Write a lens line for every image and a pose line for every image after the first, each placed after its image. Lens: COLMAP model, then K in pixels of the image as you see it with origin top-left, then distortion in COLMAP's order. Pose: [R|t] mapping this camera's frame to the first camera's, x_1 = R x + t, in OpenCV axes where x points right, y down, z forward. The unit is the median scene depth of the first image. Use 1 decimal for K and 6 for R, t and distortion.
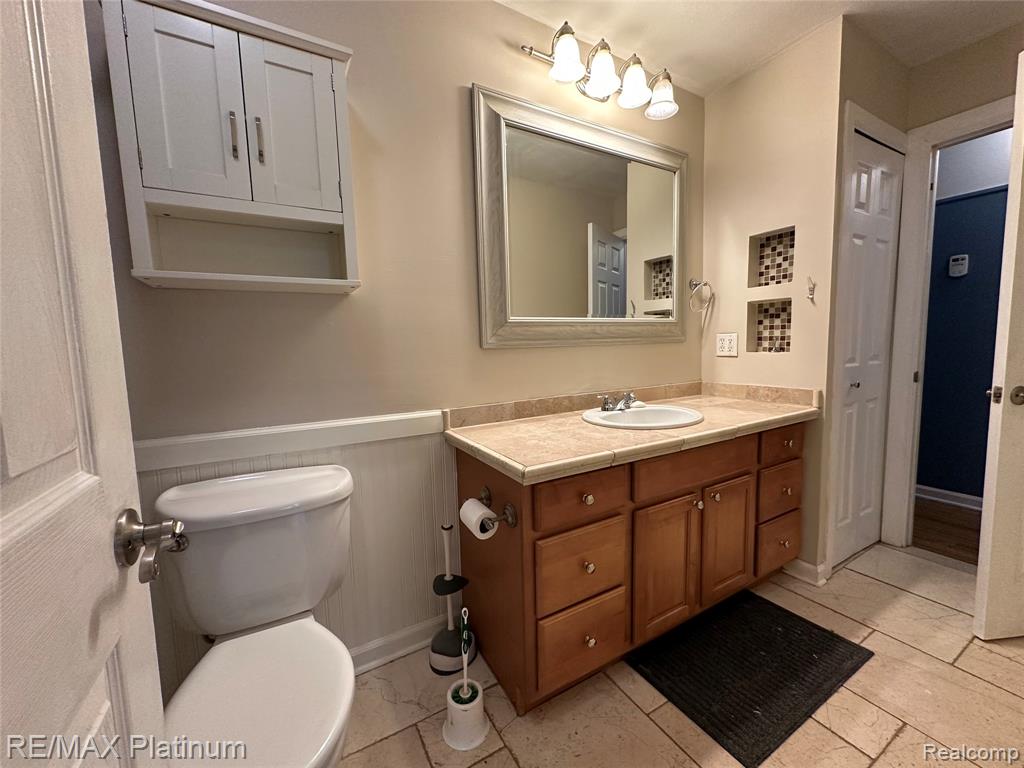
lens RADIAL K [[407.1, 0, 513.8], [0, 407.1, 385.3], [0, 0, 1]] dist [-0.002884, 0.000959]
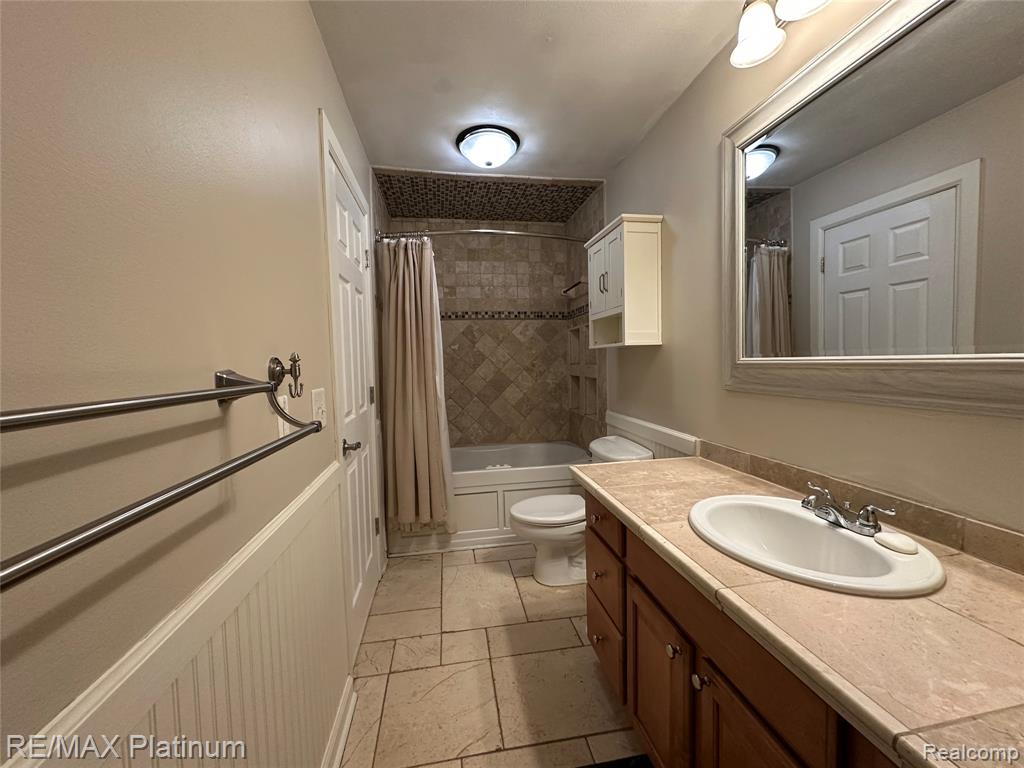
lens RADIAL K [[407.1, 0, 513.7], [0, 407.1, 378.7], [0, 0, 1]] dist [-0.002884, 0.000959]
pose [[-0.341273, 0.076811, -0.936820, 1.303594], [-0.063260, 0.992519, 0.104423, -0.237533], [0.937833, 0.094900, -0.333861, 1.068686]]
